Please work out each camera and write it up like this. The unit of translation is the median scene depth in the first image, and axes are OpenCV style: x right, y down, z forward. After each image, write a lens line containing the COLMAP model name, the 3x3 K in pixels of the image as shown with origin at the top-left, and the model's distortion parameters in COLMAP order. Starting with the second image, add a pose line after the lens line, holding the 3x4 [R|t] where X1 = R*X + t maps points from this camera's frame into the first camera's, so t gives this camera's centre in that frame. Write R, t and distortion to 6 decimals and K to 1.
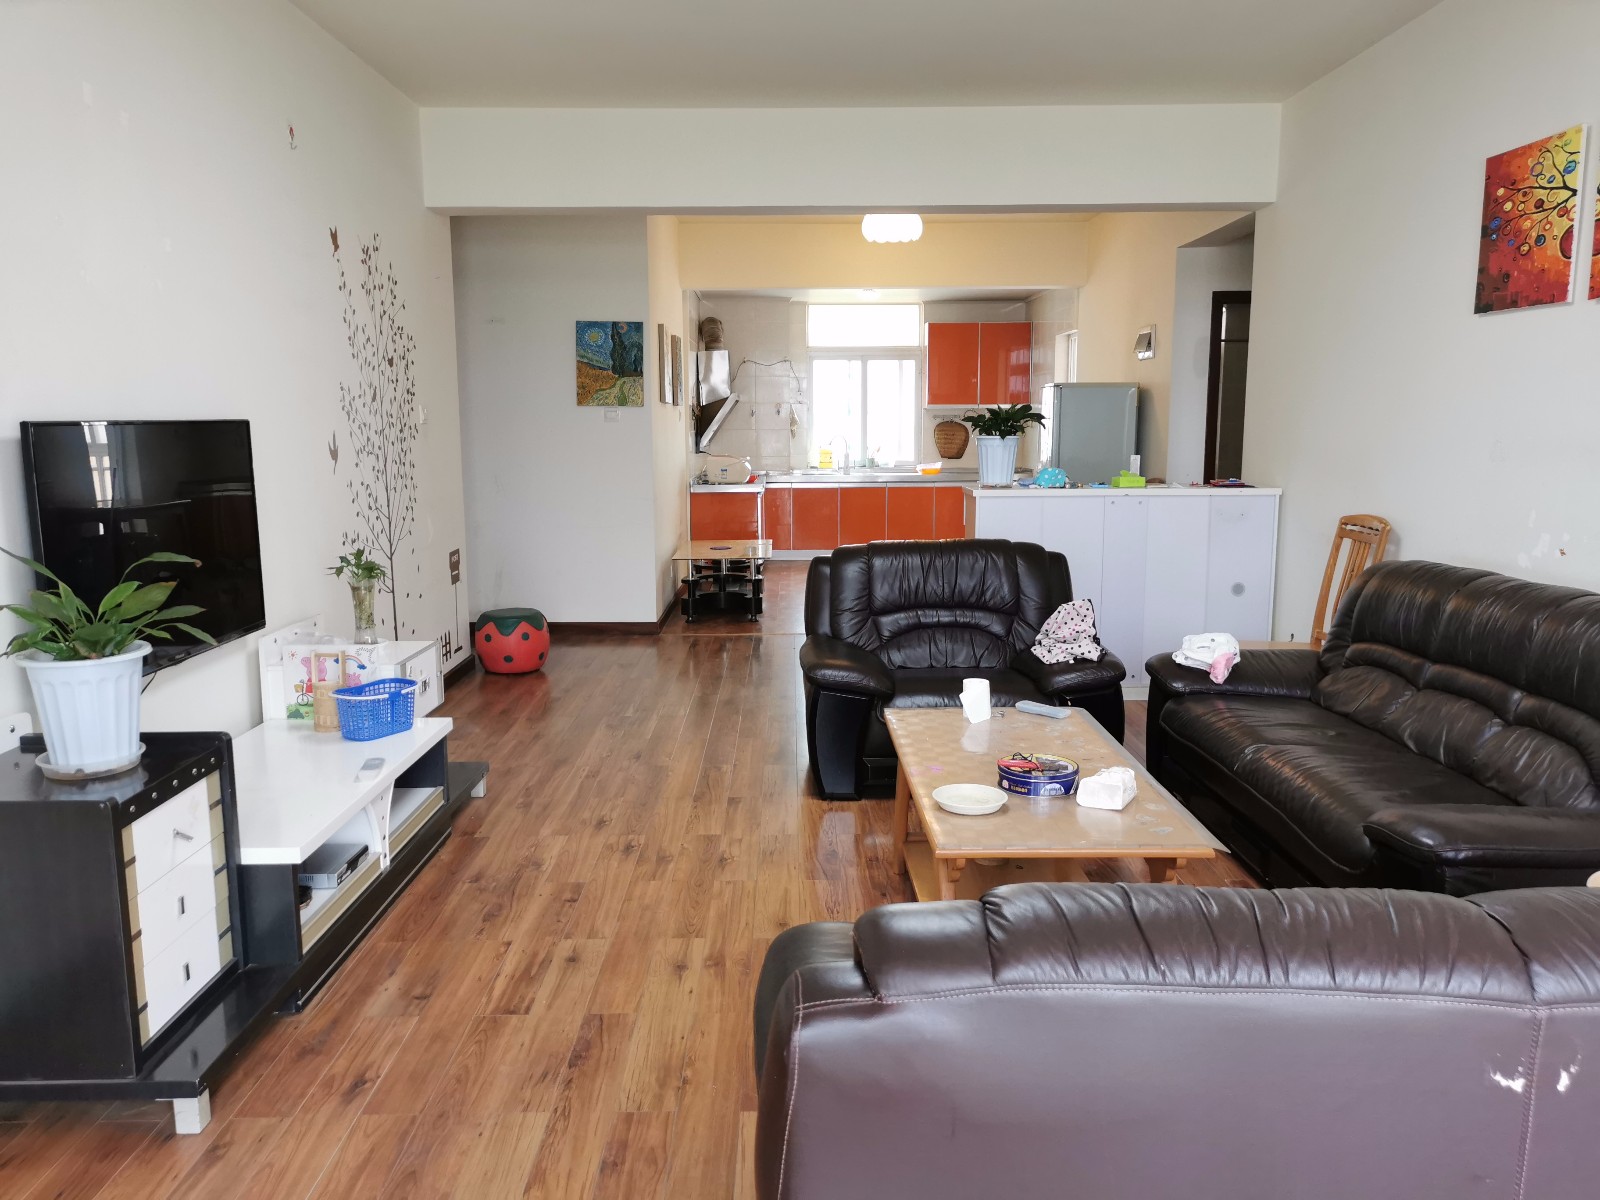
lens RADIAL K [[1218.1, 0, 798.5], [0, 1218.1, 595.7], [0, 0, 1]] dist [0.032384, 0.004257]
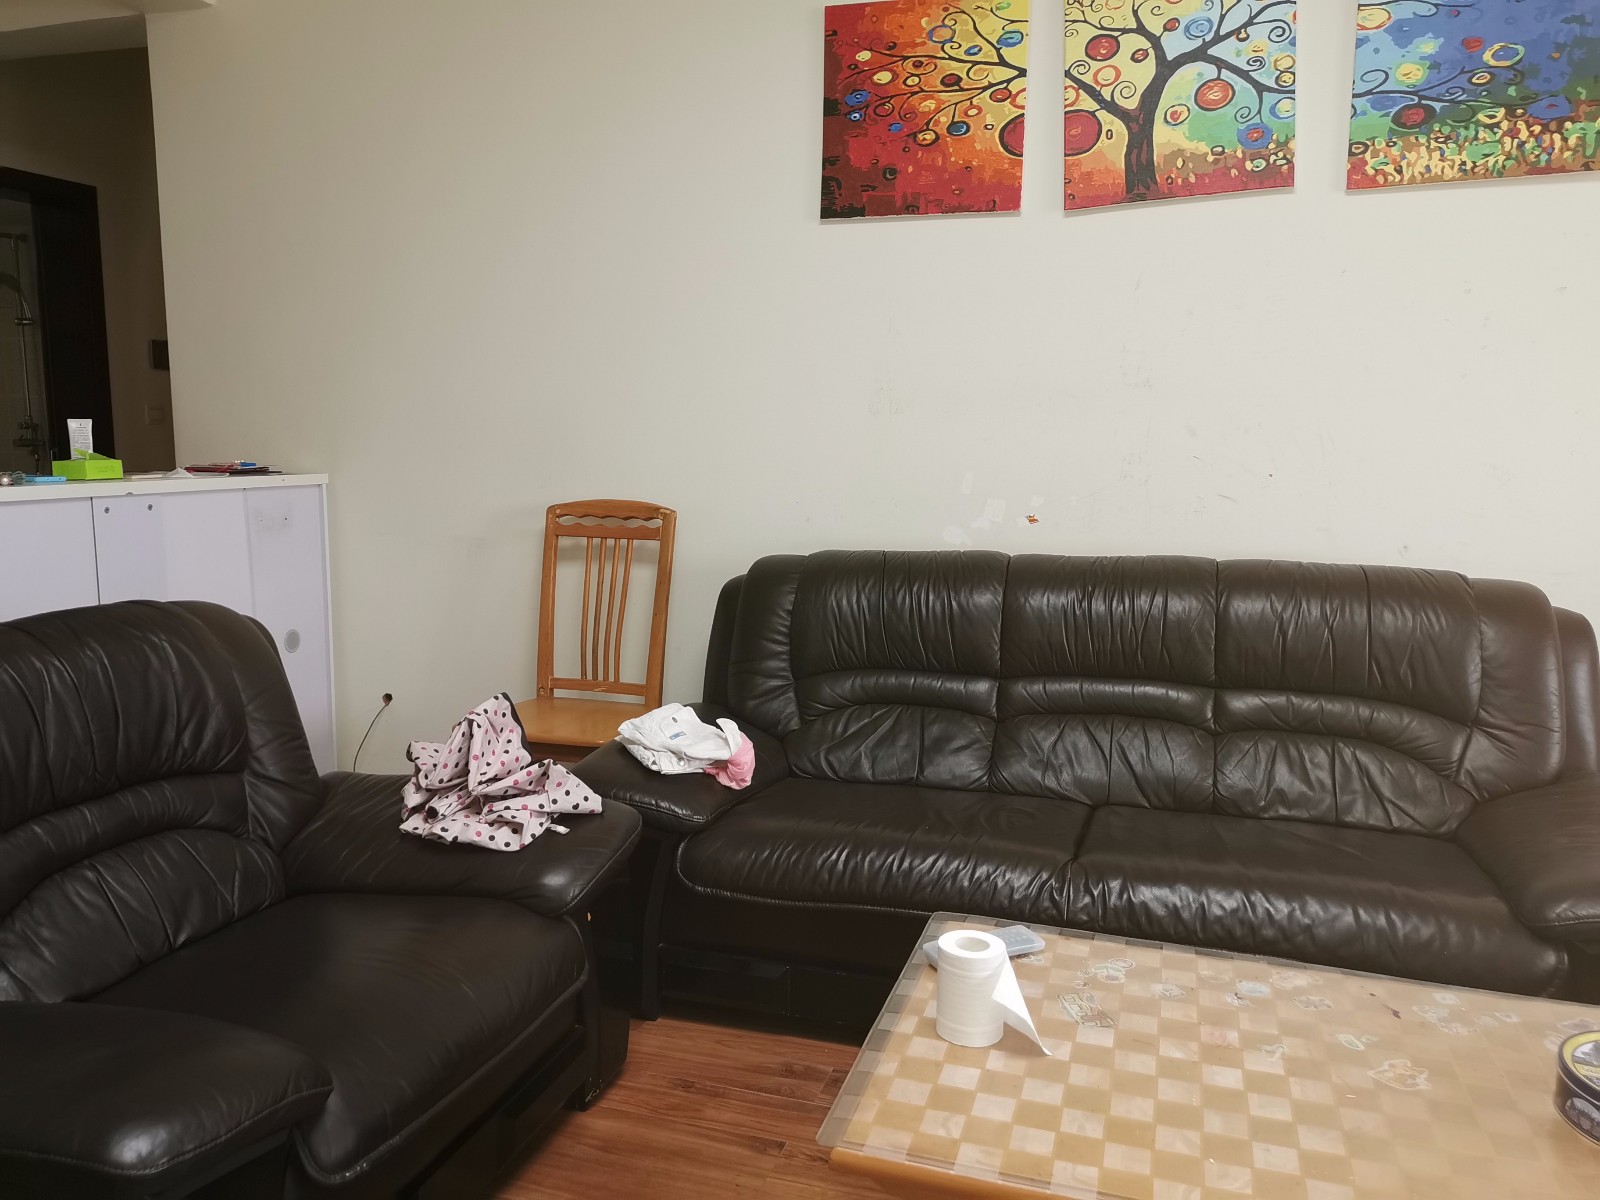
lens RADIAL K [[1218.1, 0, 796.9], [0, 1218.1, 605.3], [0, 0, 1]] dist [0.032384, 0.004257]
pose [[0.337956, -0.133973, 0.931578, -0.169267], [0.126838, 0.987270, 0.095969, -0.063264], [-0.932576, 0.085726, 0.350647, 0.710152]]
